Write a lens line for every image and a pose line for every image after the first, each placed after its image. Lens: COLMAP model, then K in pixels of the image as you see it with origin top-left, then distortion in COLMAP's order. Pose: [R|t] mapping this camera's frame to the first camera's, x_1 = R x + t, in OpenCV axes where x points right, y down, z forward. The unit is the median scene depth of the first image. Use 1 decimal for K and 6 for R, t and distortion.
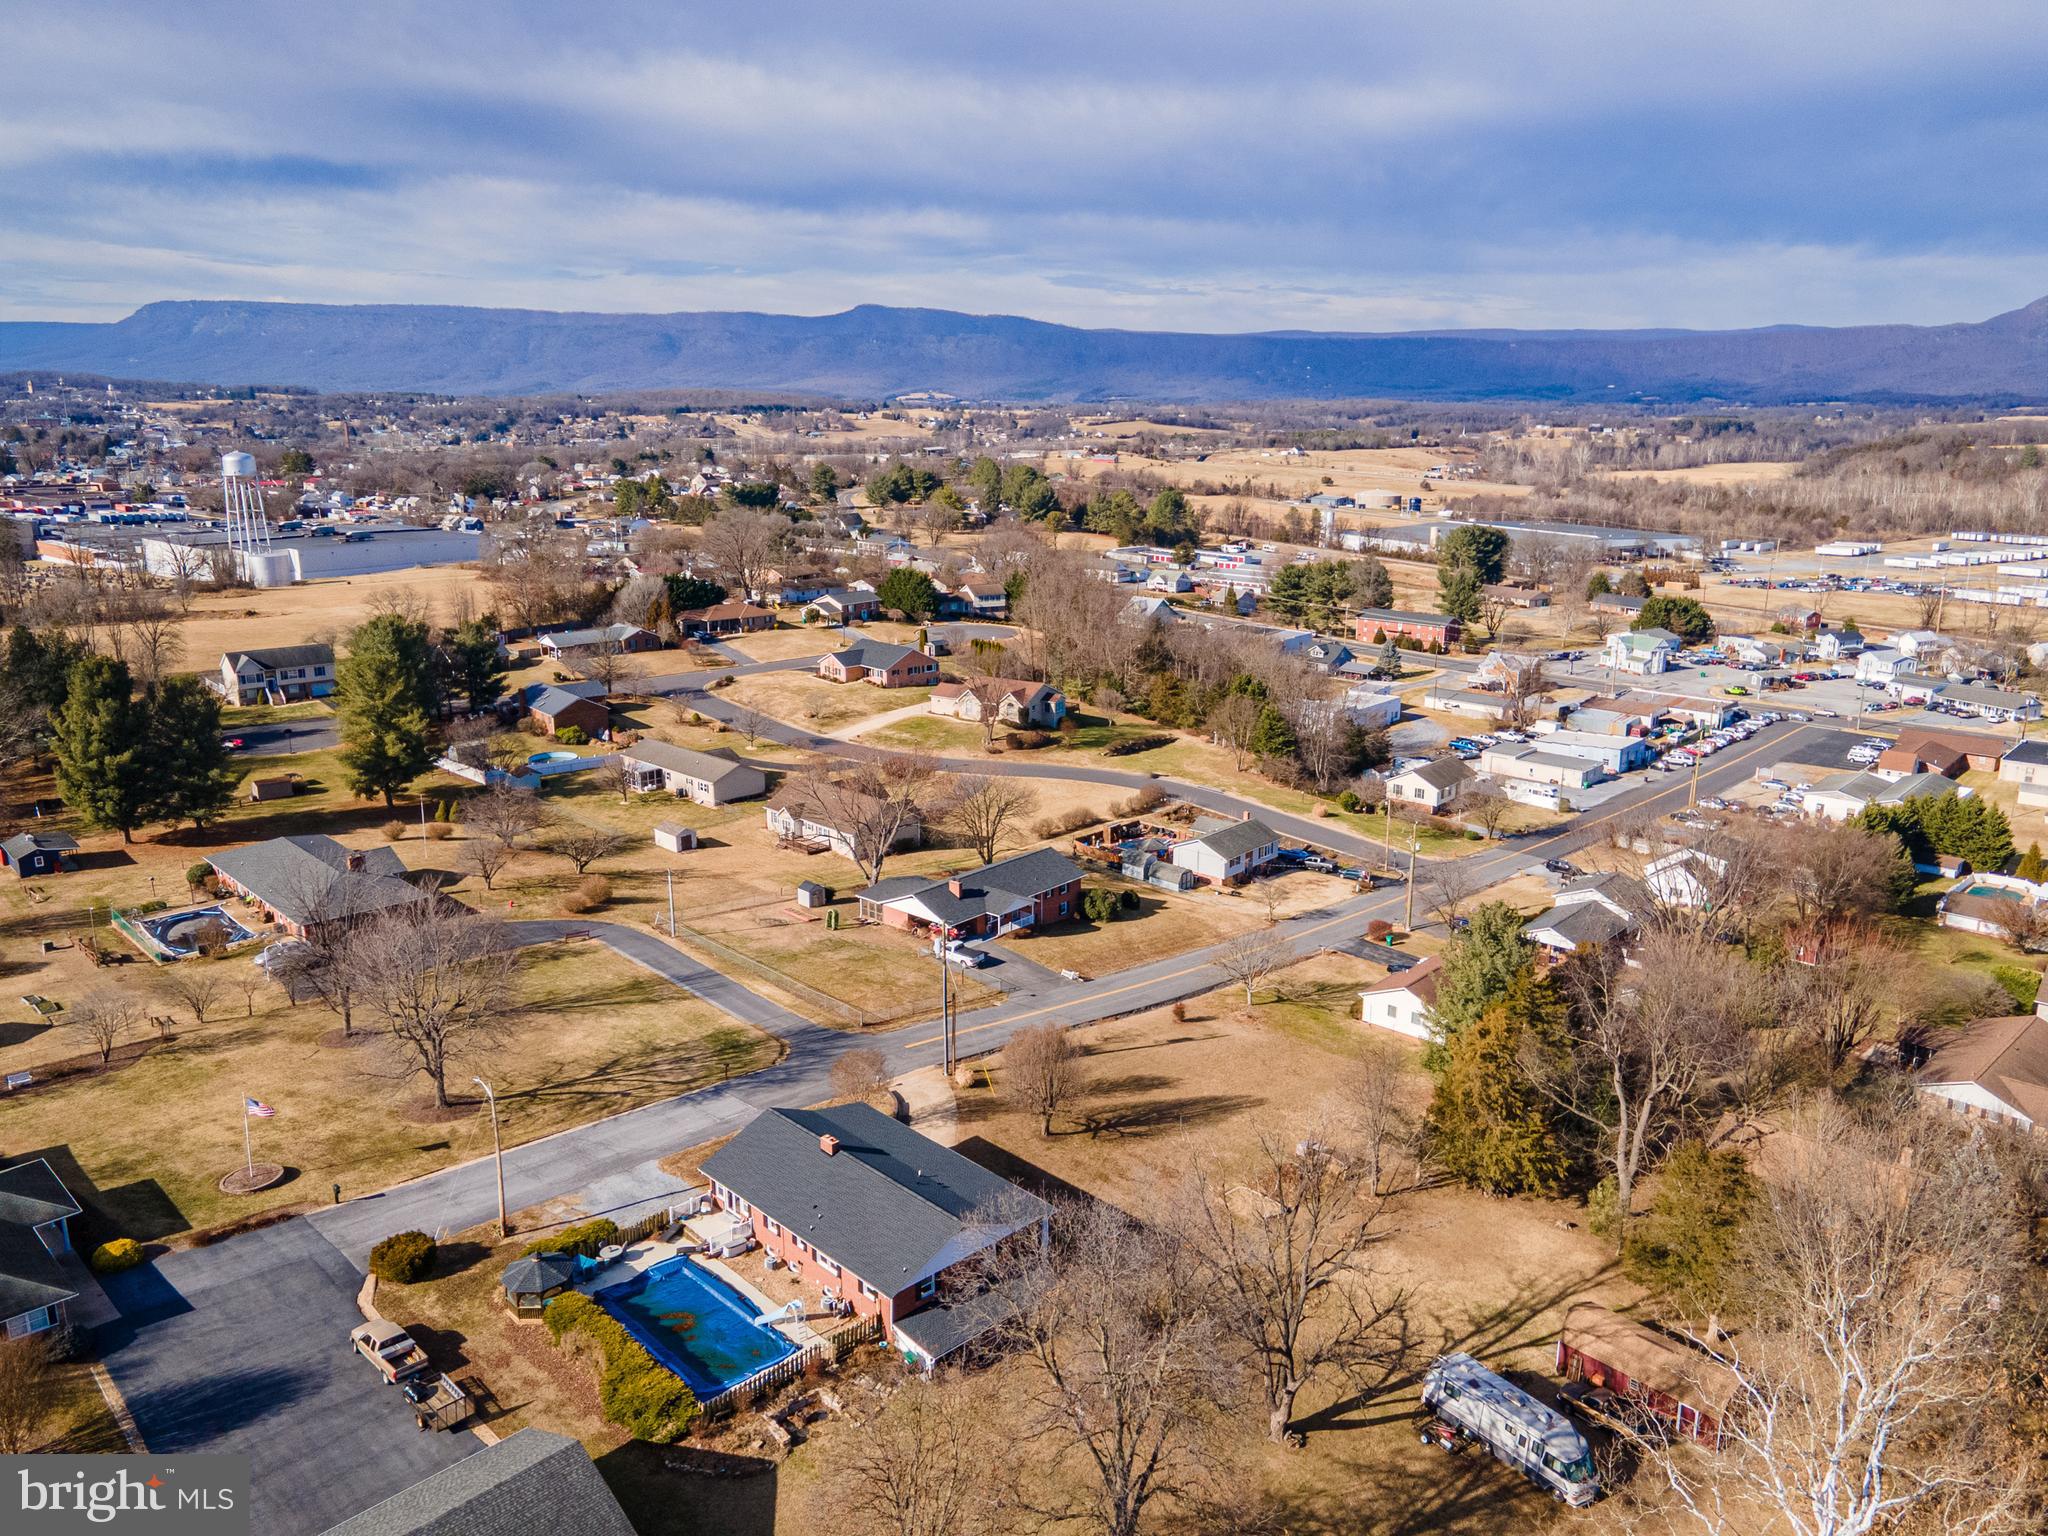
lens RADIAL K [[1498.1, 0, 1028.5], [0, 1498.1, 783.3], [0, 0, 1]] dist [0.025671, 0.024284]
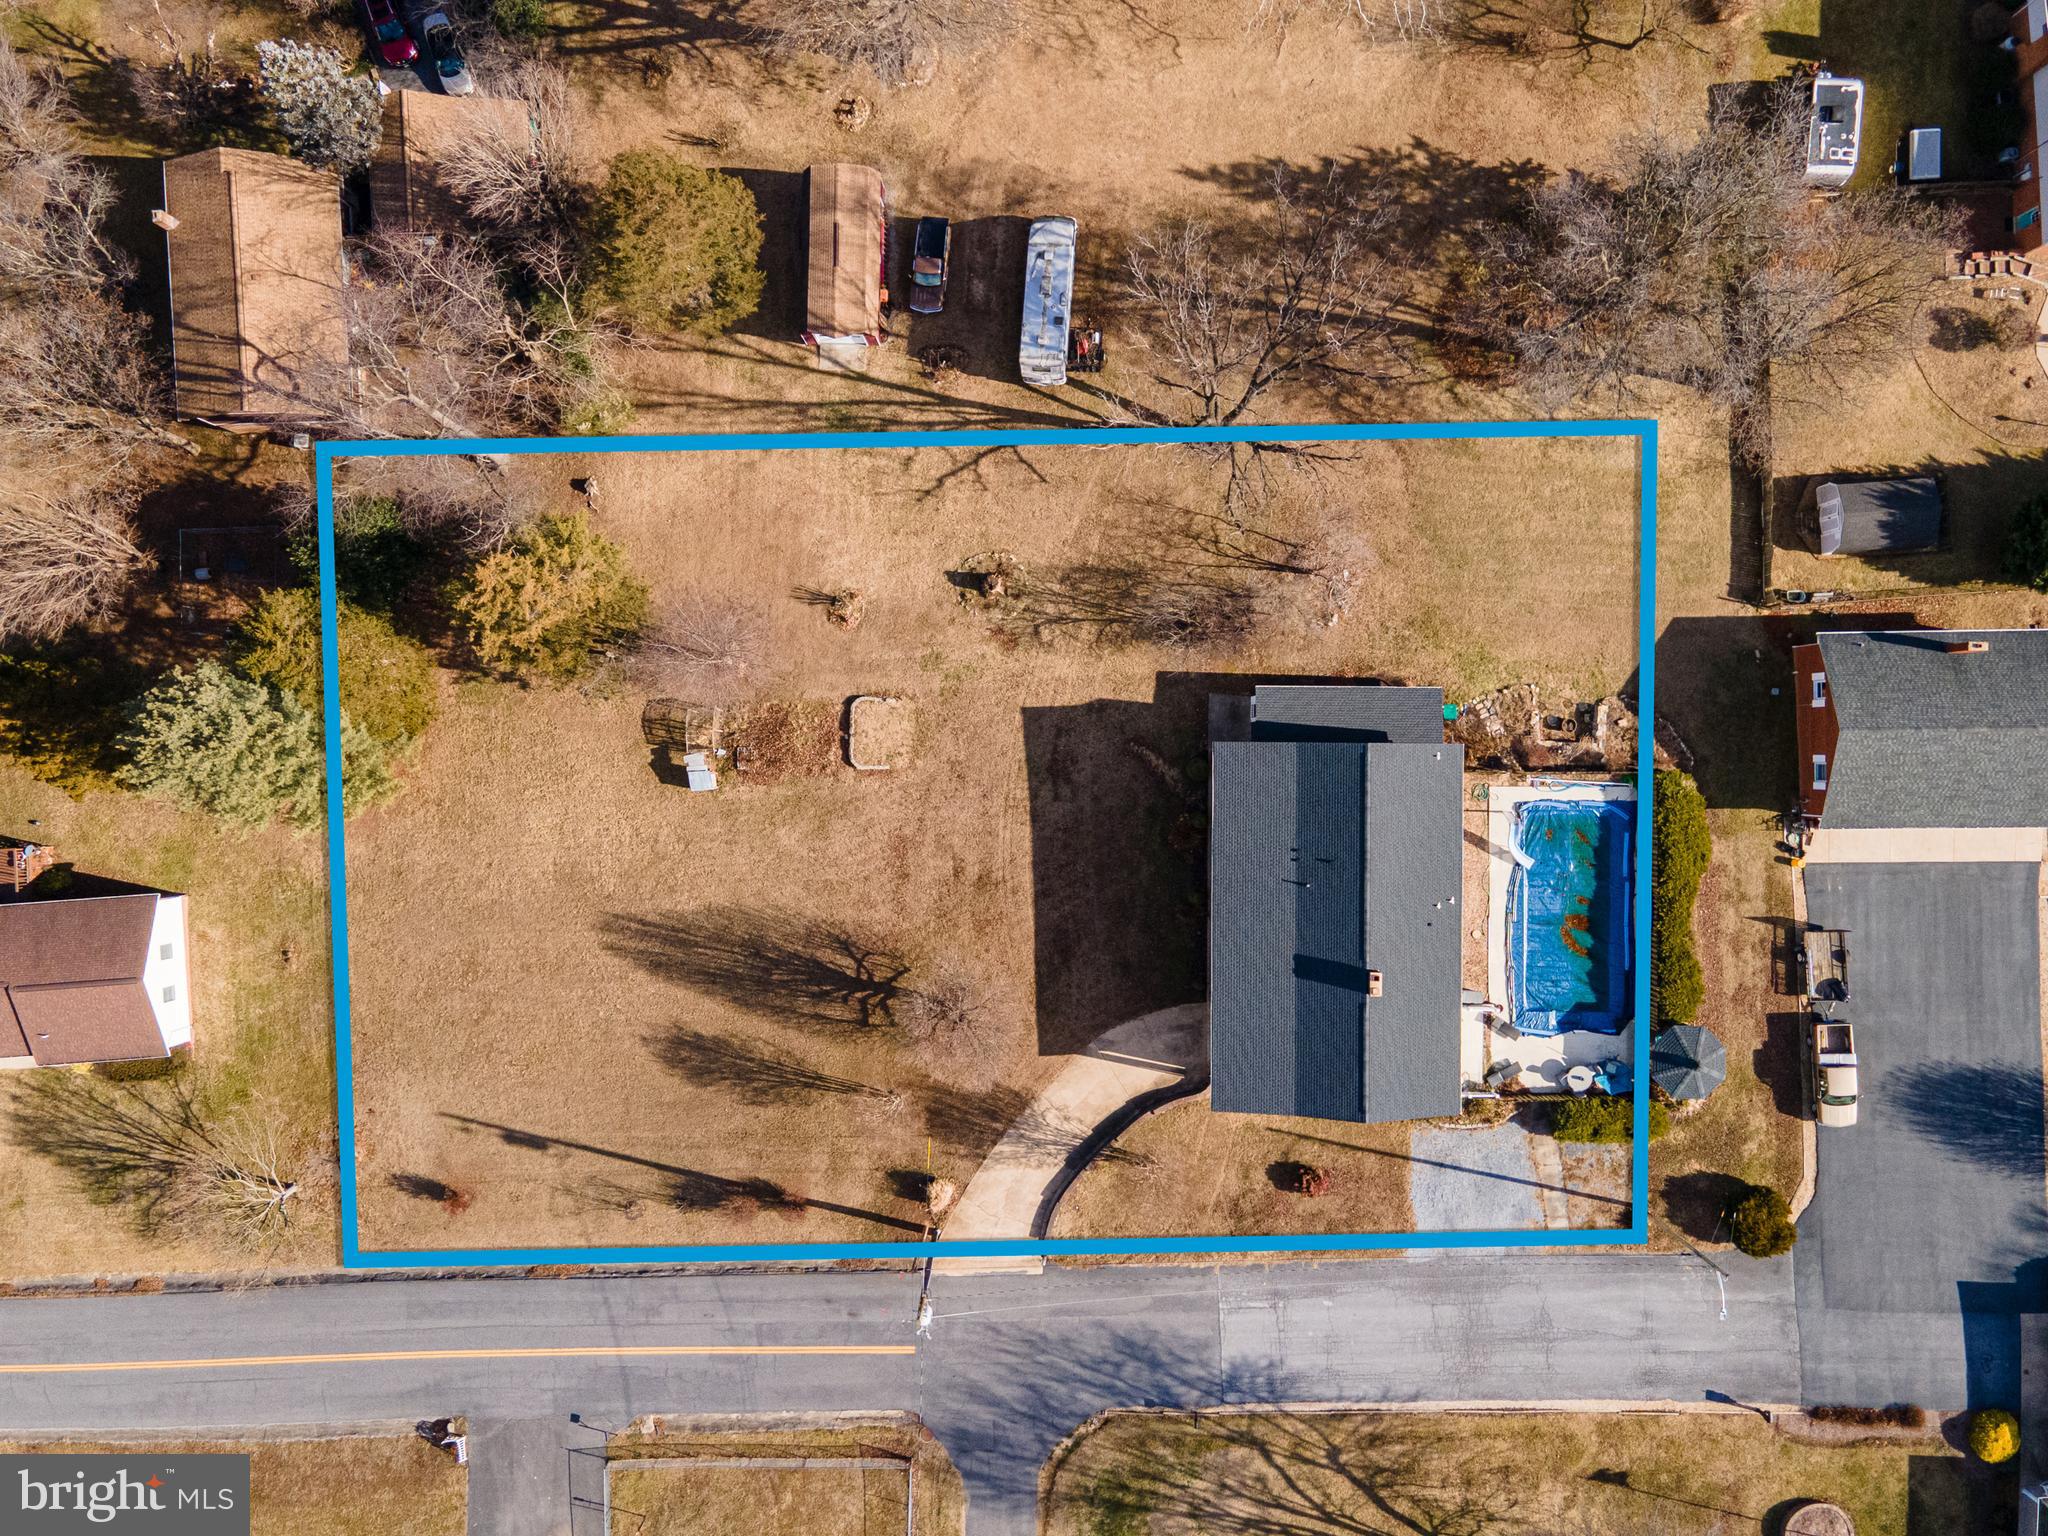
lens RADIAL K [[1498.1, 0, 1023.4], [0, 1498.1, 750.7], [0, 0, 1]] dist [0.025671, 0.024284]
pose [[-0.716265, -0.697827, -0.001411, 0.080244], [0.182308, -0.189076, 0.964891, -0.472511], [-0.673593, 0.690861, 0.262648, 0.694146]]
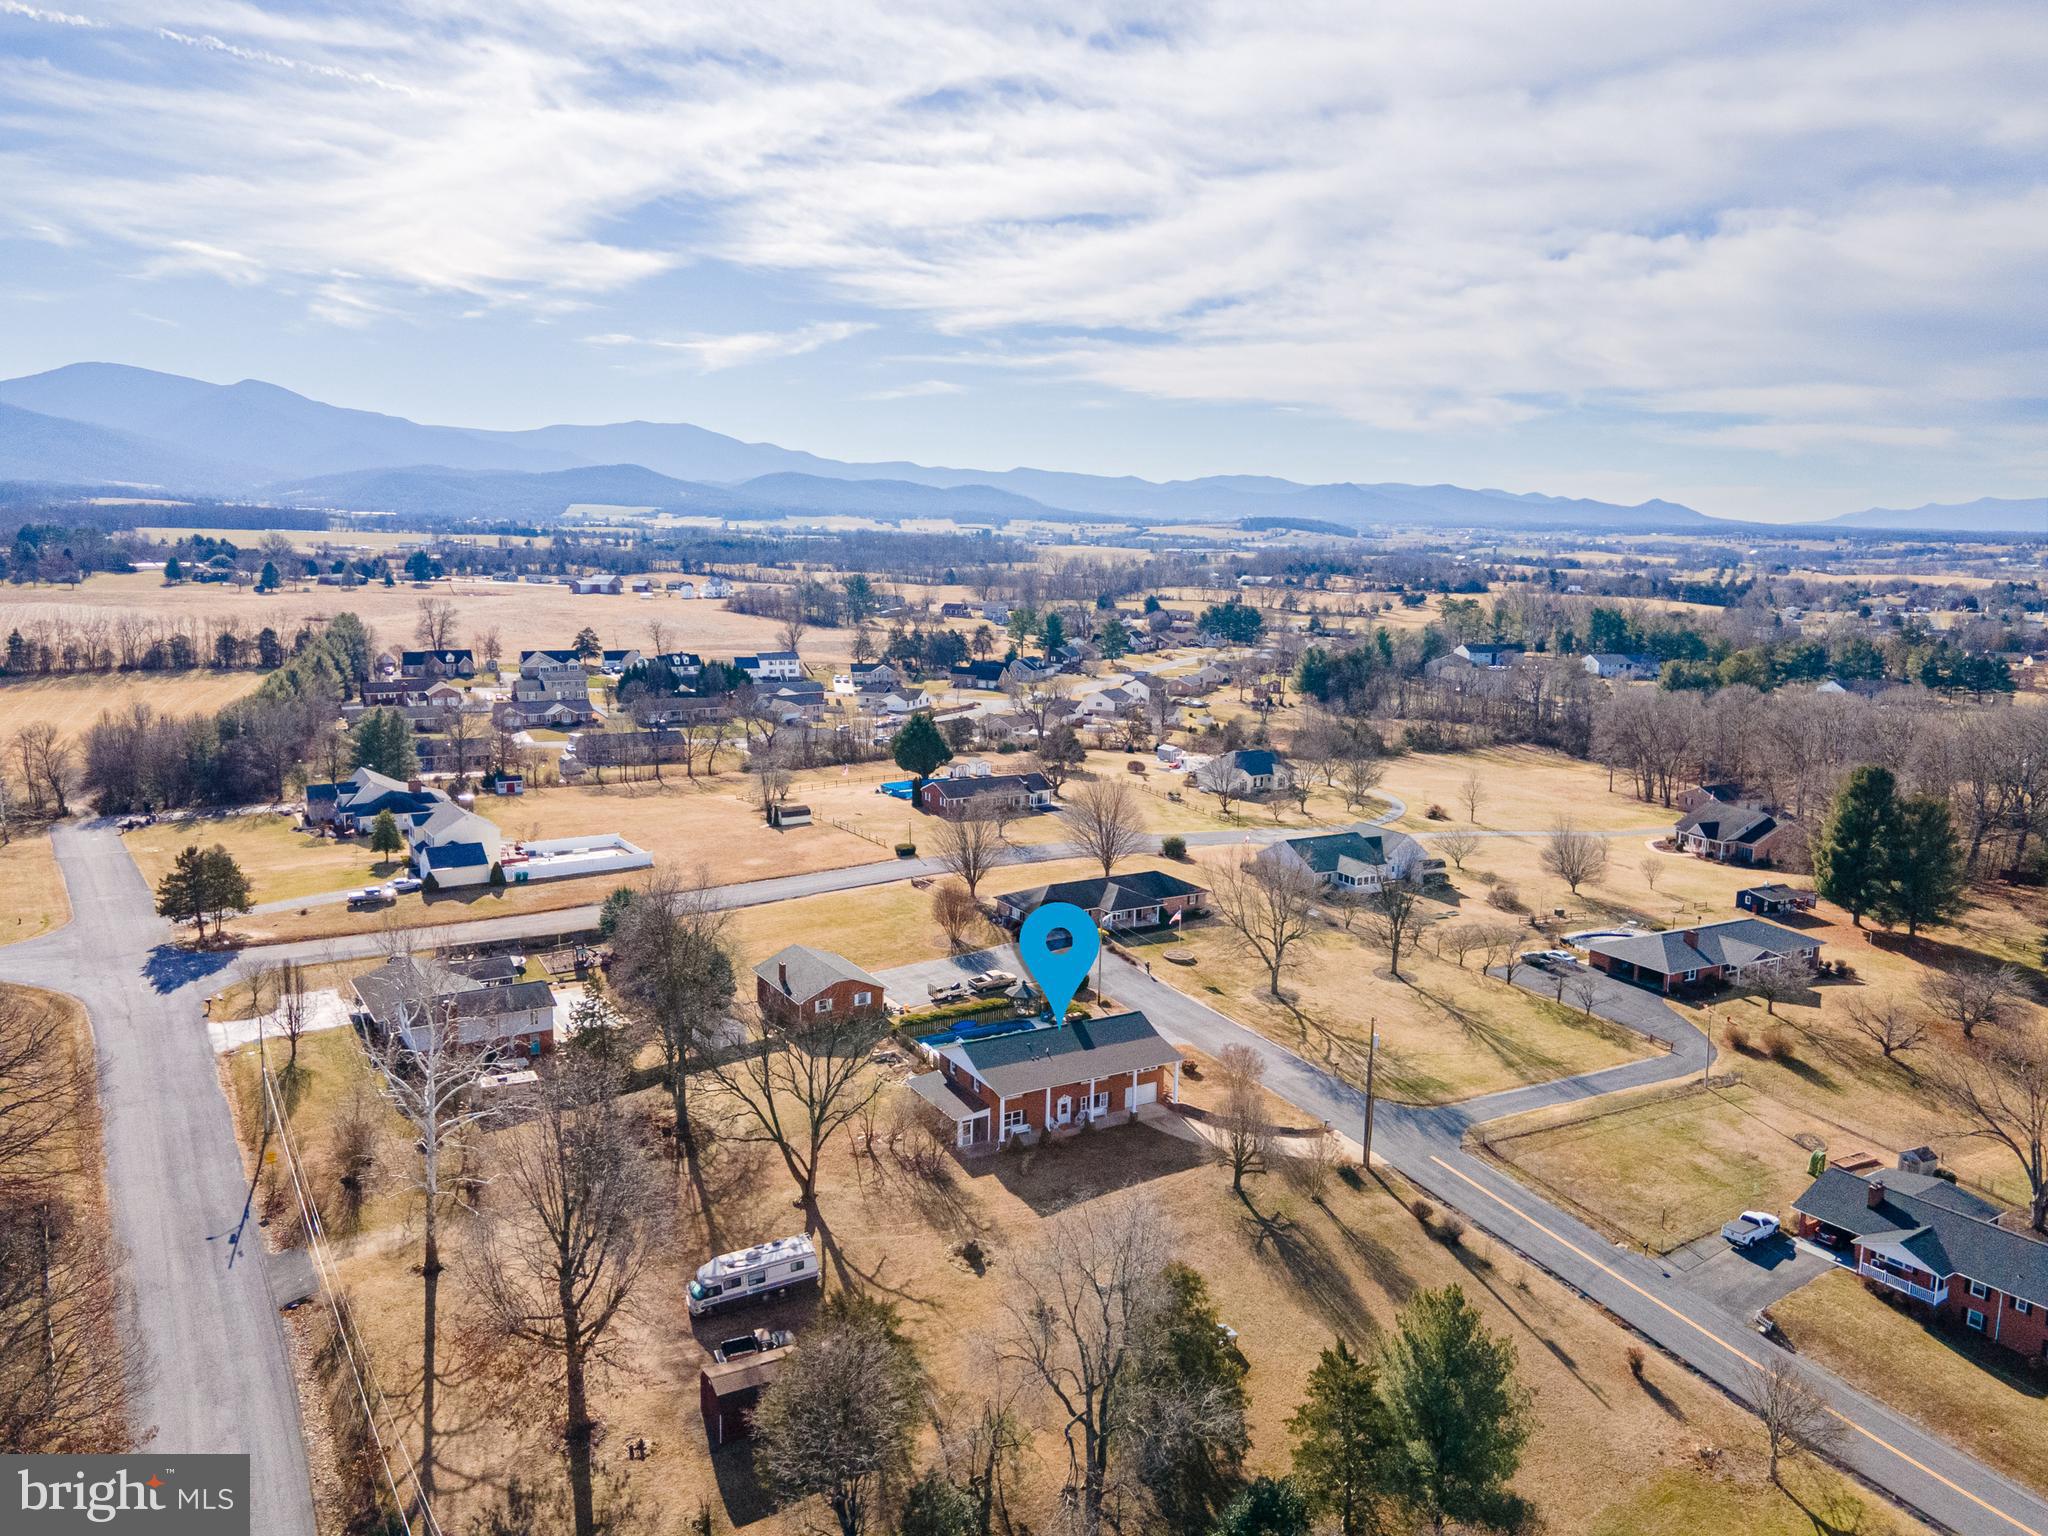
lens RADIAL K [[1498.1, 0, 1036.3], [0, 1498.1, 767.9], [0, 0, 1]] dist [0.025671, 0.024284]
pose [[-0.233680, 0.160407, -0.958991, 1.069414], [-0.270683, 0.936575, 0.222616, -0.266366], [0.933876, 0.311604, -0.175439, 0.965305]]
